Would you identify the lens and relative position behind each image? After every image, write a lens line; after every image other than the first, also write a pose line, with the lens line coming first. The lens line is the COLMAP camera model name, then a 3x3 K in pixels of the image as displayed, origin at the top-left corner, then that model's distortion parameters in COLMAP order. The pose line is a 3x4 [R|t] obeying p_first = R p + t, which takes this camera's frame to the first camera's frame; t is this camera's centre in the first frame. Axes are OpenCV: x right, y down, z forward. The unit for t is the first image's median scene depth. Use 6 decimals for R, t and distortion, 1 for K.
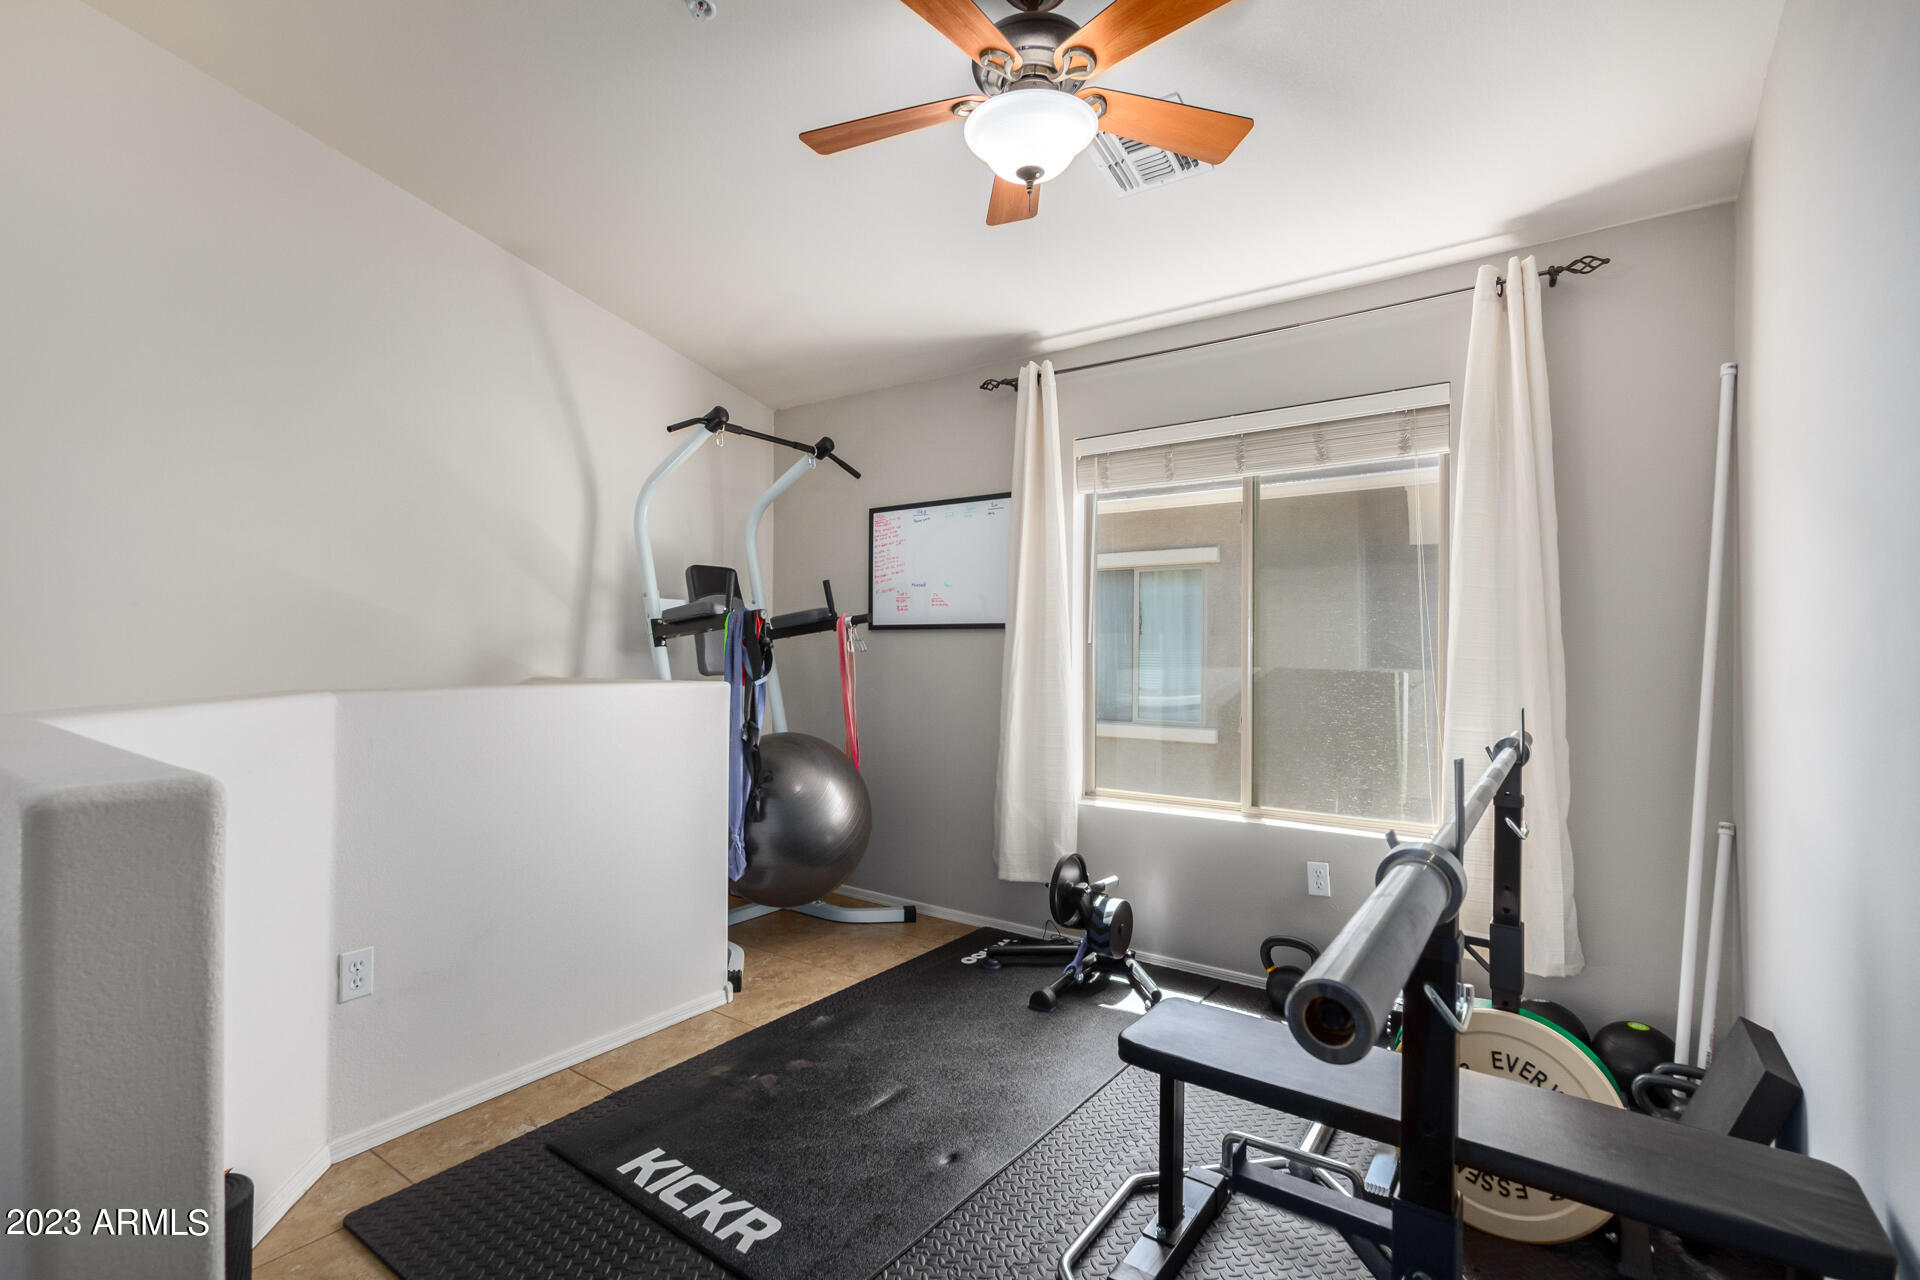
lens RADIAL K [[876.4, 0, 953.3], [0, 876.4, 652.0], [0, 0, 1]] dist [0.002413, -0.001551]
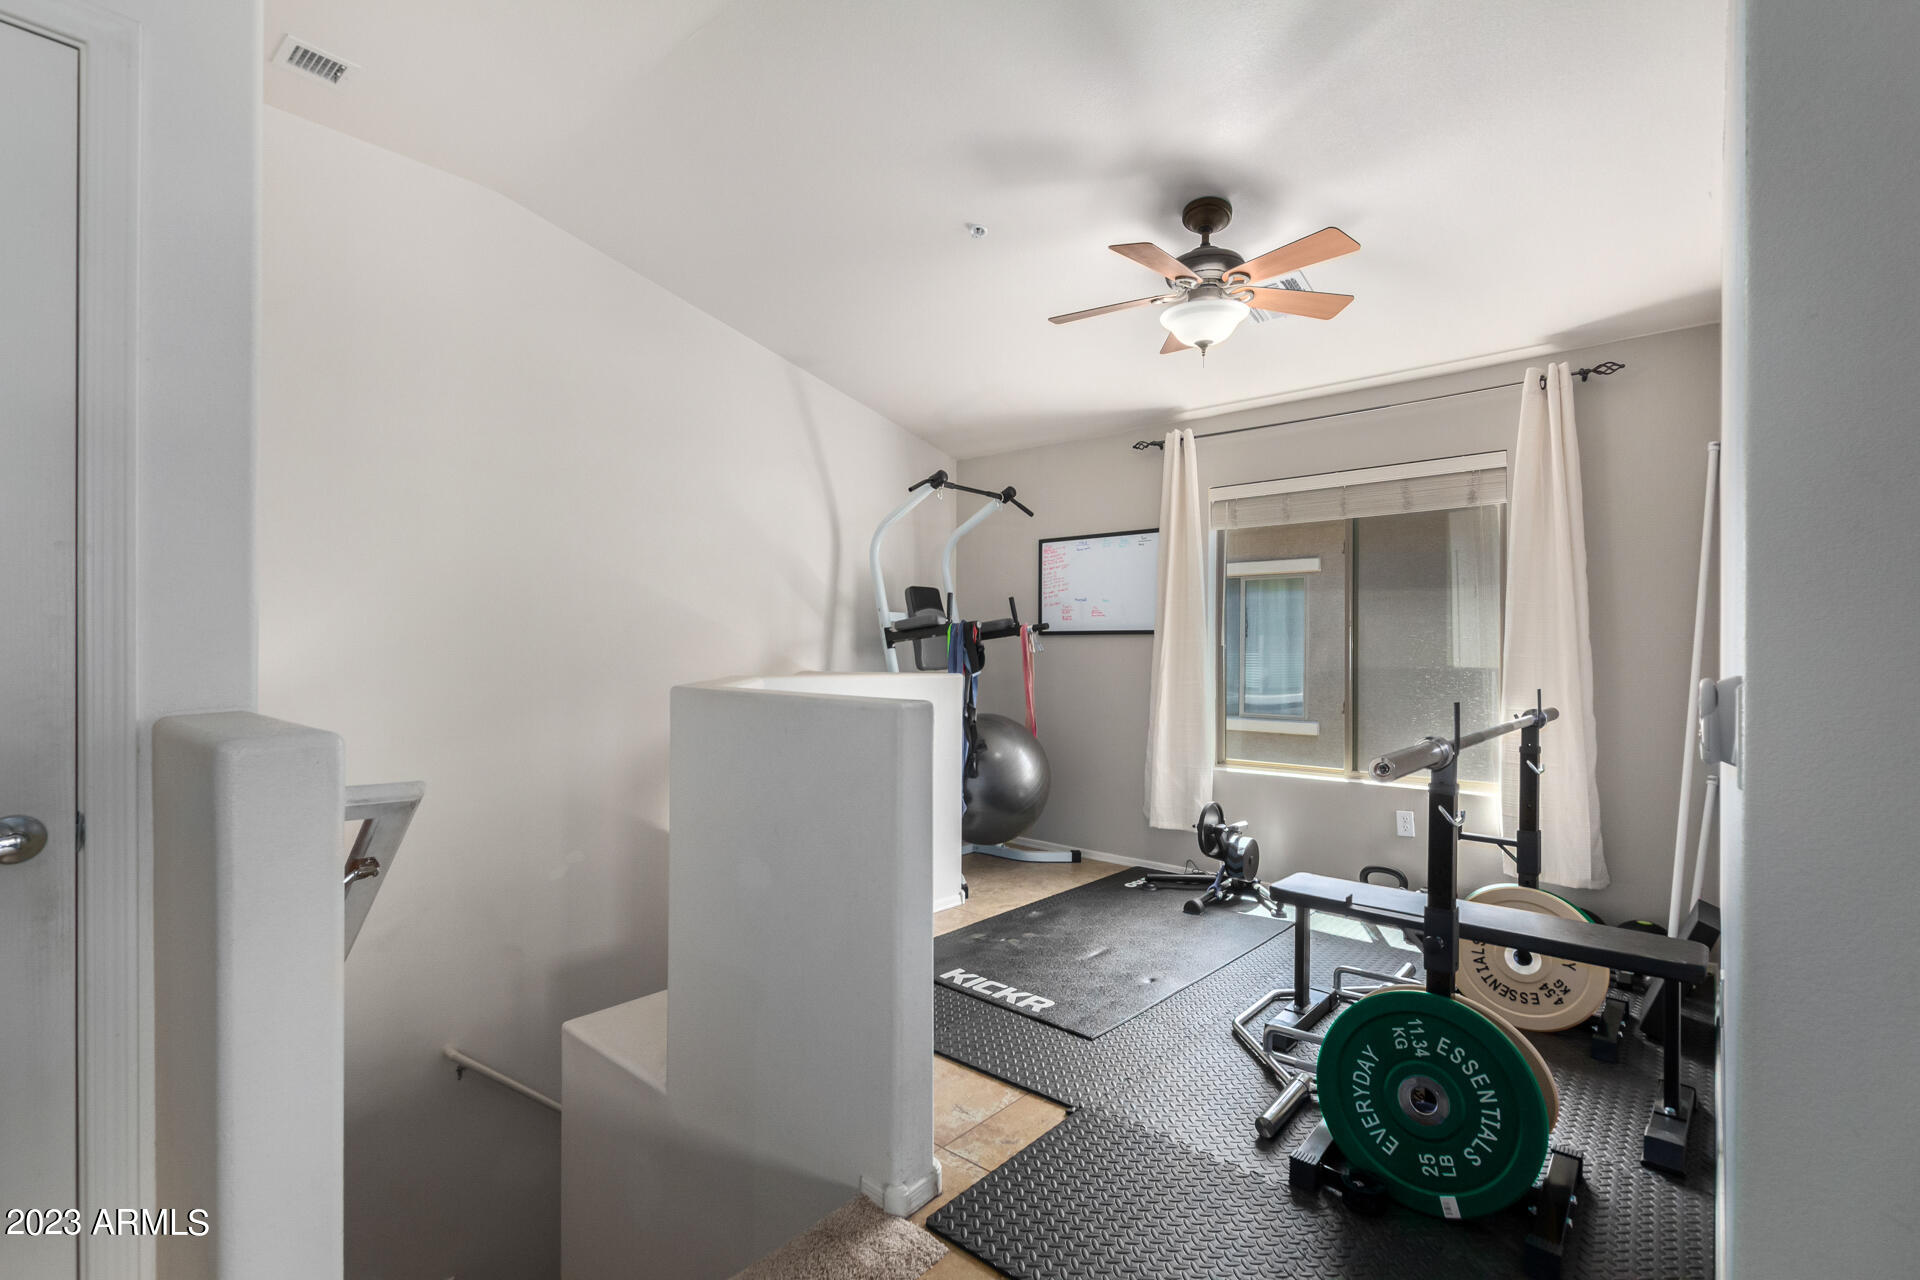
lens RADIAL K [[872.9, 0, 957.7], [0, 872.9, 651.2], [0, 0, 1]] dist [0.004942, 0.000648]
pose [[0.995576, -0.000317, -0.093964, -0.120735], [0.000036, 0.999996, -0.002990, 0.002299], [0.093965, 0.002973, 0.995571, -0.346247]]
